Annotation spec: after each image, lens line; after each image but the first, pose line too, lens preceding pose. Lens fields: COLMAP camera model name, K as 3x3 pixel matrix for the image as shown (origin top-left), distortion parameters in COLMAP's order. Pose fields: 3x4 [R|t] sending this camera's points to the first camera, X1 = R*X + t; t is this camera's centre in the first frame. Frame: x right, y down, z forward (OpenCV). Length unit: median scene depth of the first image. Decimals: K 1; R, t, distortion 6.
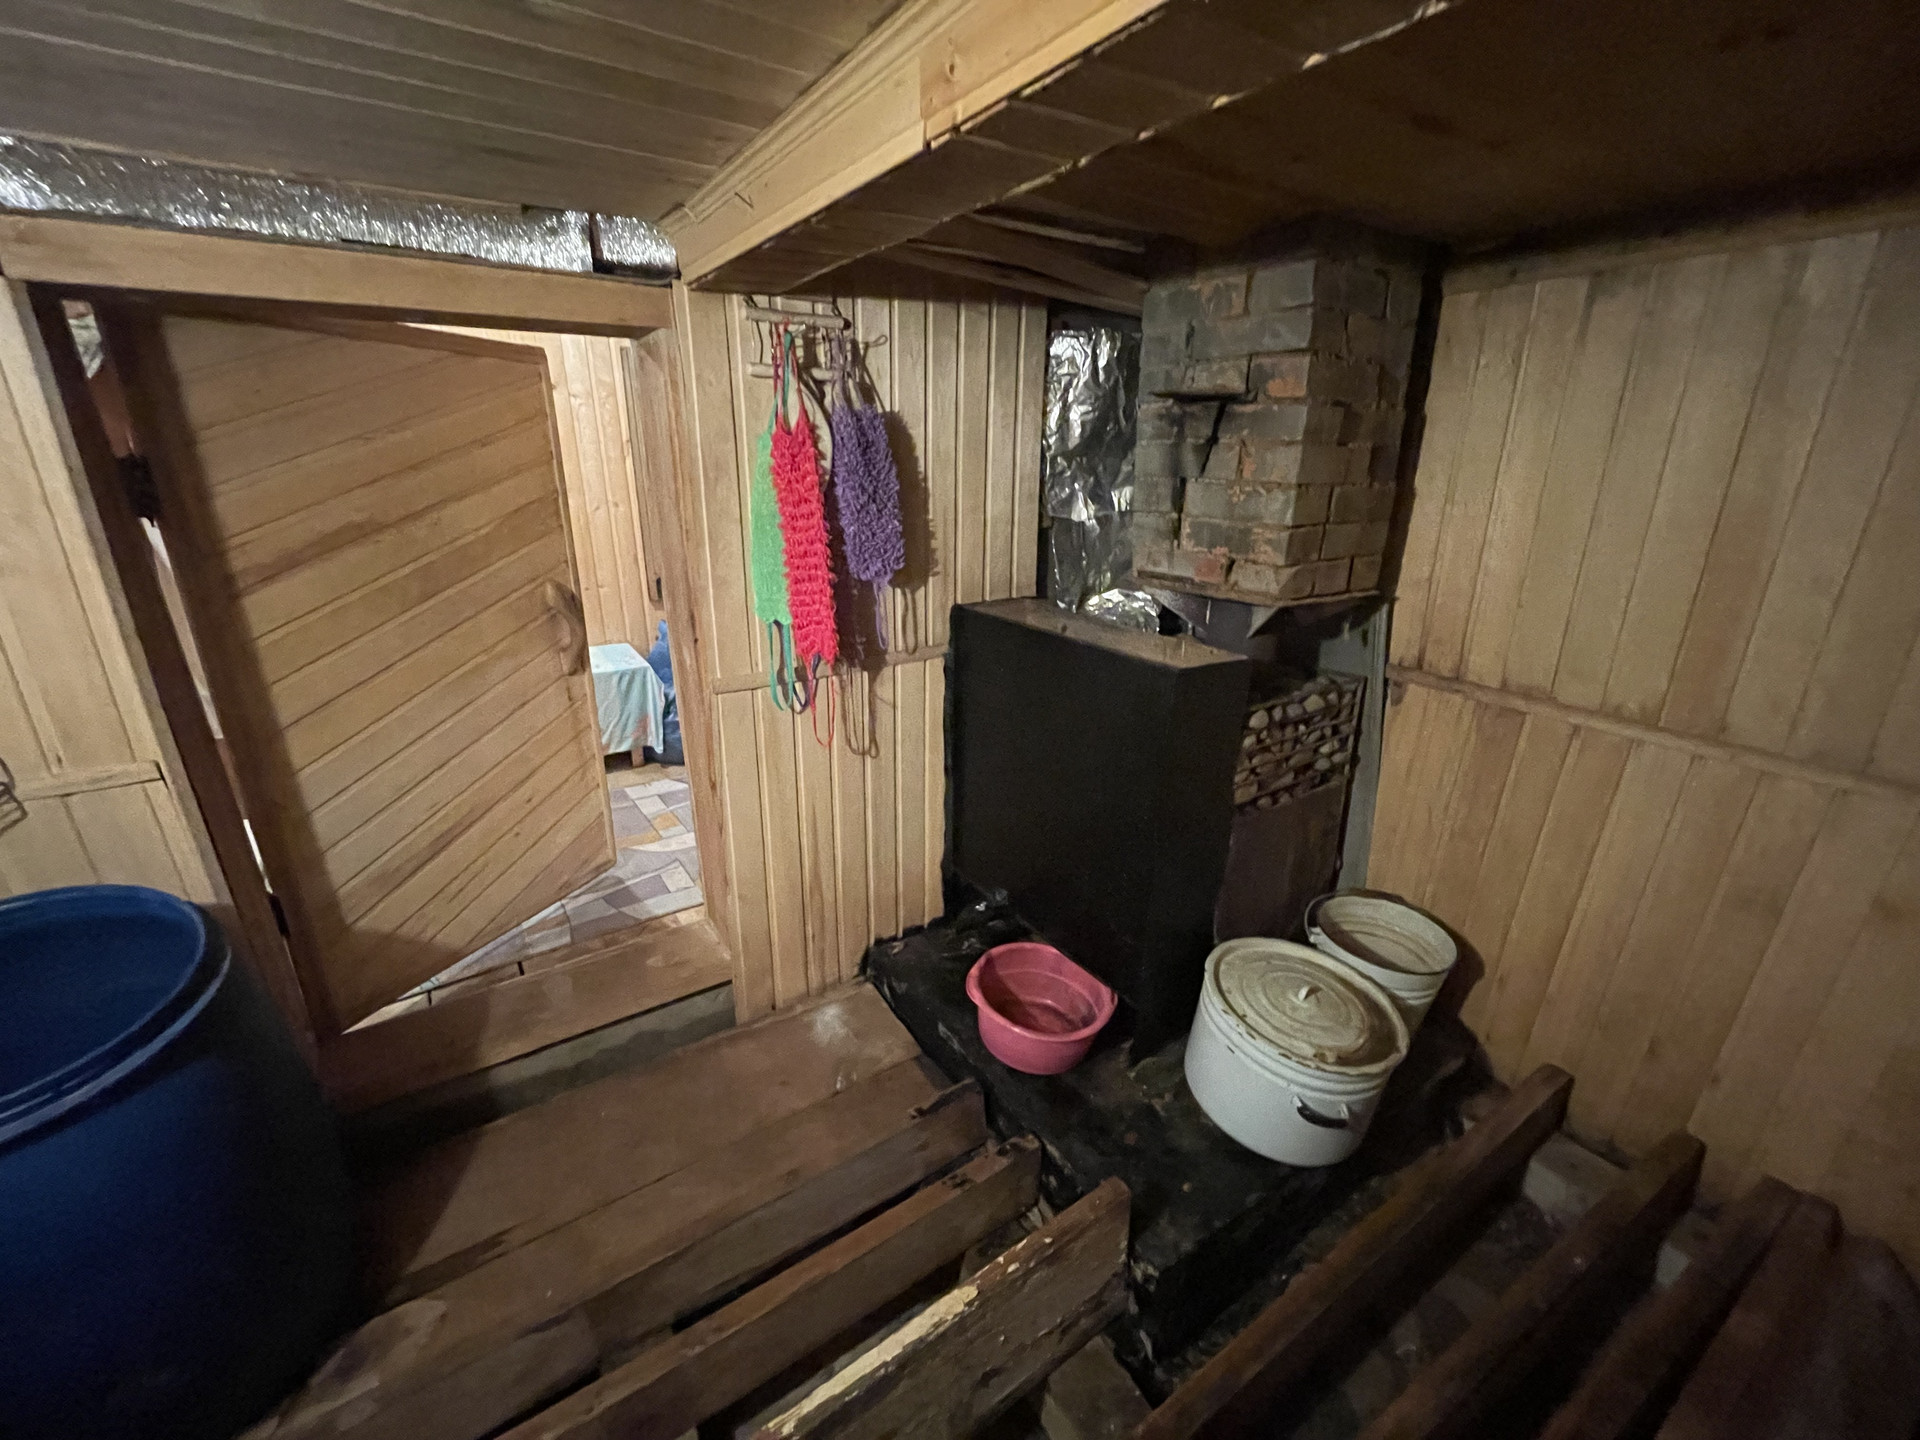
lens RADIAL K [[776.2, 0, 963.1], [0, 776.2, 716.8], [0, 0, 1]] dist [-0.002054, -0.000248]
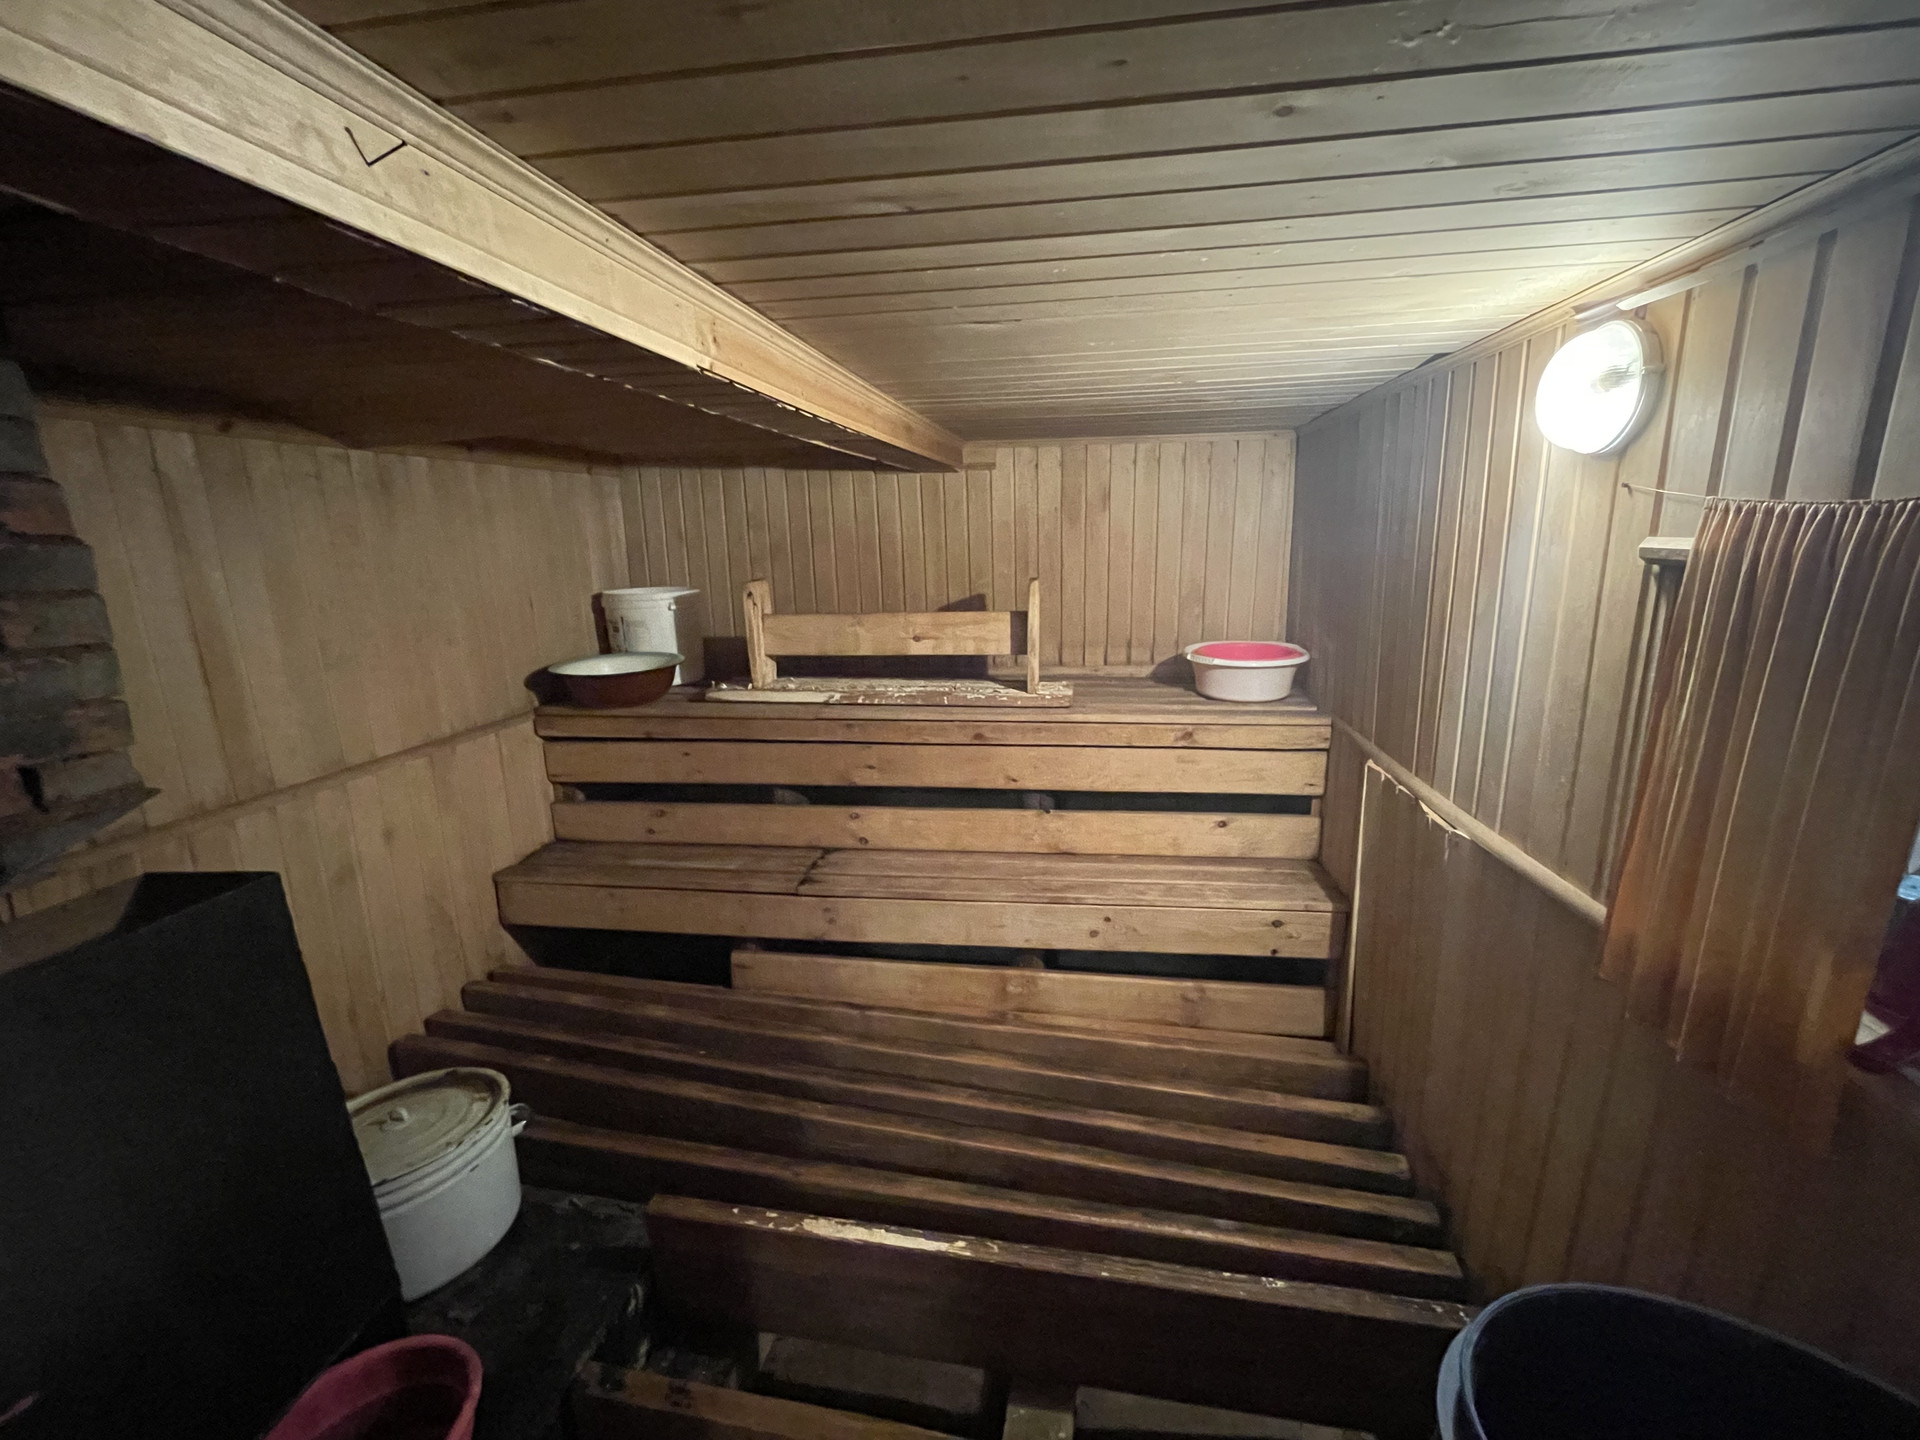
lens RADIAL K [[776.2, 0, 959.0], [0, 776.2, 714.5], [0, 0, 1]] dist [-0.002054, -0.000248]
pose [[-0.722005, -0.151383, 0.675124, -0.859033], [0.239483, 0.860776, 0.449125, -0.460441], [-0.649120, 0.485951, -0.585231, 1.129158]]
